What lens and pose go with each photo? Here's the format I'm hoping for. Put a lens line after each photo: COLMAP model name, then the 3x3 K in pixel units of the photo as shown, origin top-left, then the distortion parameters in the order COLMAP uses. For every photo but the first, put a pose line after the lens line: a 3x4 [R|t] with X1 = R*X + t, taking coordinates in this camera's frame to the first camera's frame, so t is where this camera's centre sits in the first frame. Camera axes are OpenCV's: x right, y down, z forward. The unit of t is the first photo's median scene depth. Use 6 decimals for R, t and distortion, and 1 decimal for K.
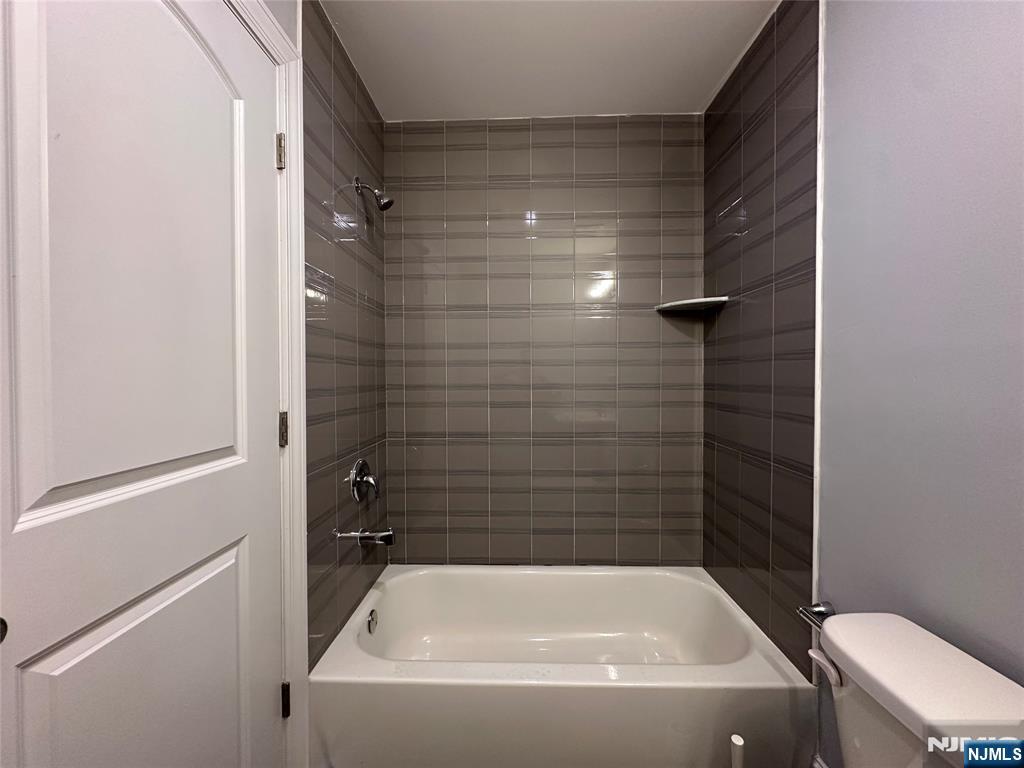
lens RADIAL K [[409.8, 0, 512.0], [0, 409.8, 384.0], [0, 0, 1]] dist [0.000296, 0.000143]
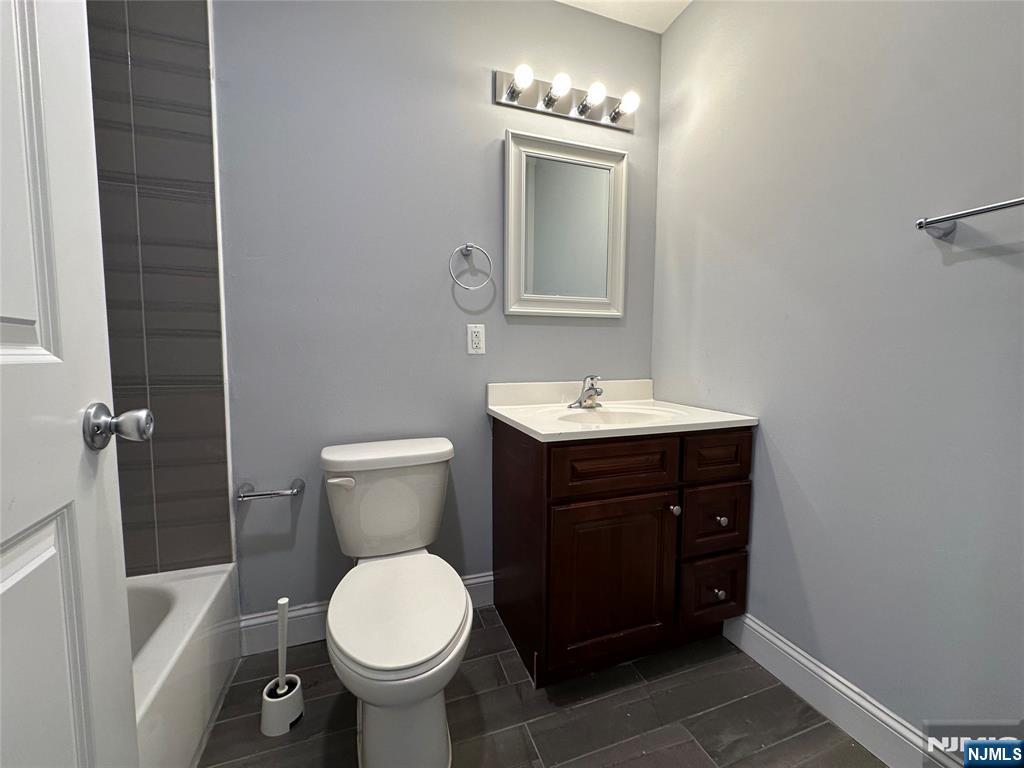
lens RADIAL K [[409.8, 0, 512.0], [0, 409.8, 384.0], [0, 0, 1]] dist [0.000296, 0.000143]
pose [[-0.352778, -0.071252, 0.932990, -0.589130], [0.009099, 0.996788, 0.079564, 0.140381], [-0.935663, 0.036558, -0.350997, 0.645446]]
